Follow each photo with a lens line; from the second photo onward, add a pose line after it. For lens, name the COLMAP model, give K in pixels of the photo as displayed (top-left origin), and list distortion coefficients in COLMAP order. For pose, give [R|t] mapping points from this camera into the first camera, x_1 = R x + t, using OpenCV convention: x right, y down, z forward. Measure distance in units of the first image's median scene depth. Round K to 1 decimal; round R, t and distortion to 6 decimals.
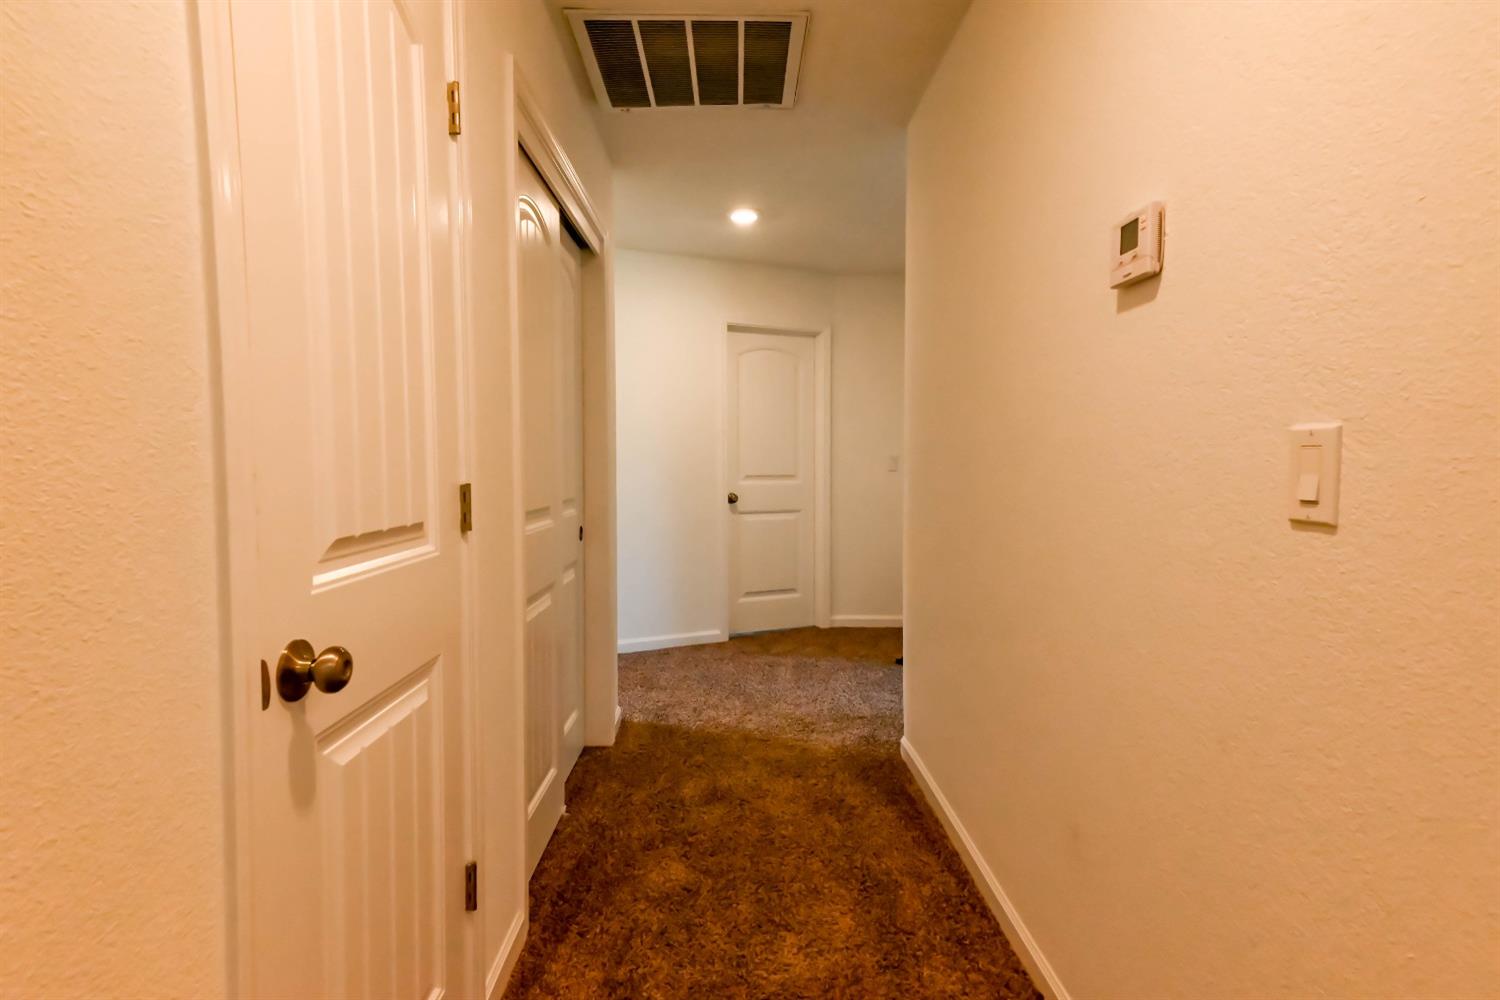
lens RADIAL K [[724.8, 0, 750.0], [0, 724.8, 500.0], [0, 0, 1]] dist [0.019337, 0.010541]
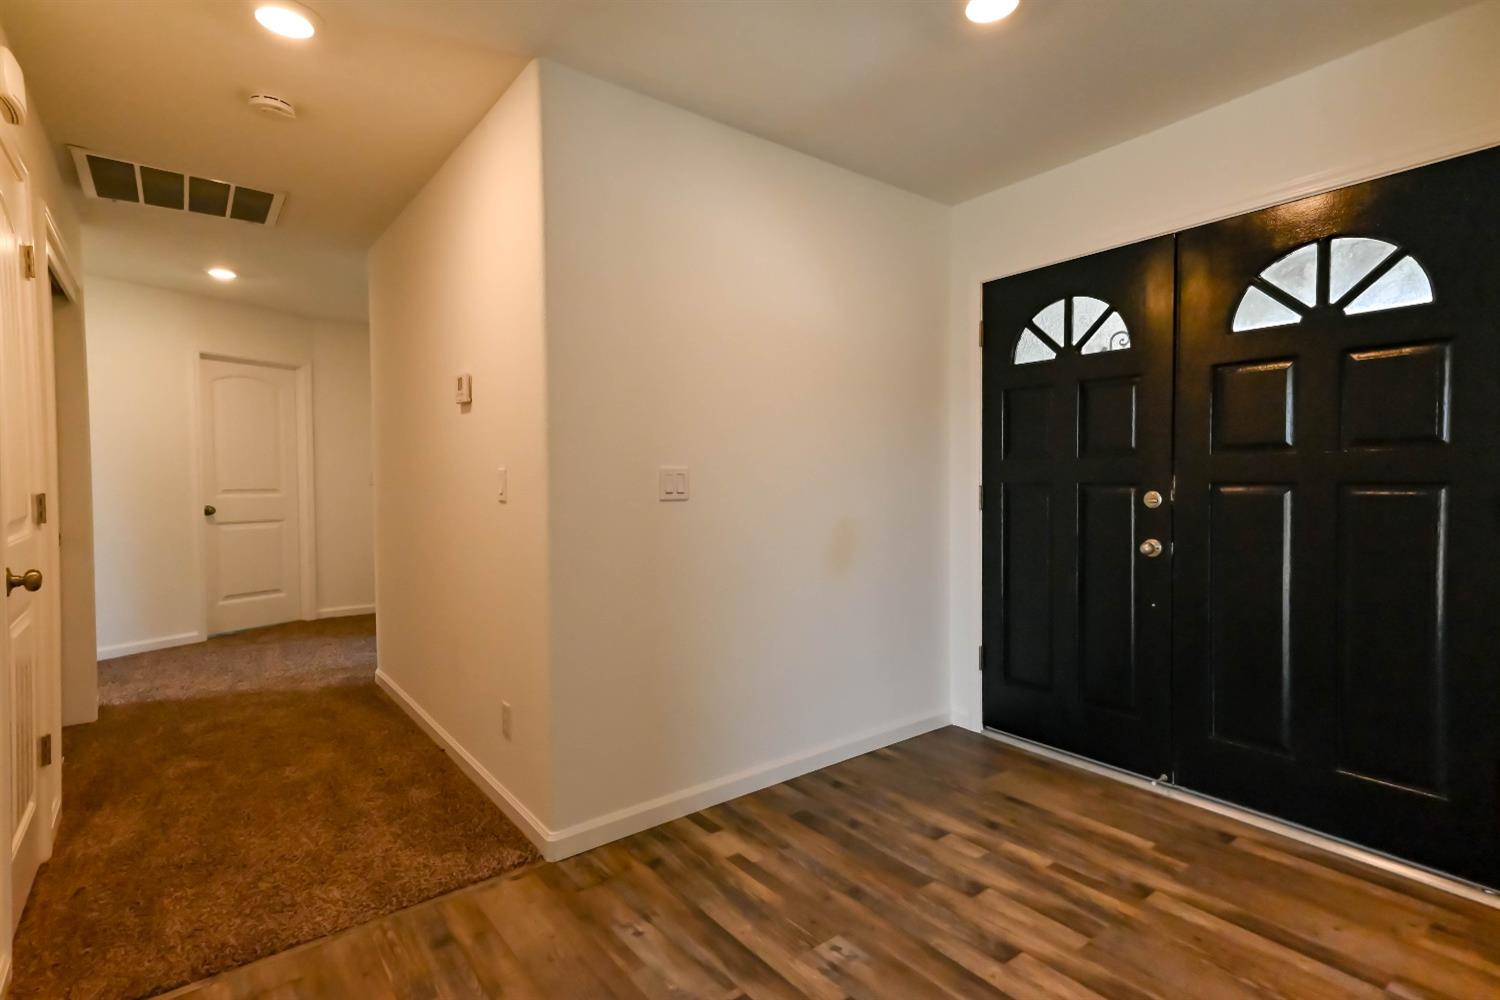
lens RADIAL K [[724.8, 0, 750.0], [0, 724.8, 500.0], [0, 0, 1]] dist [0.019337, 0.010541]
pose [[0.797411, -0.018021, 0.603167, -0.064677], [0.029601, 0.999519, -0.009271, 0.025113], [-0.602710, 0.025247, 0.797561, -0.592455]]
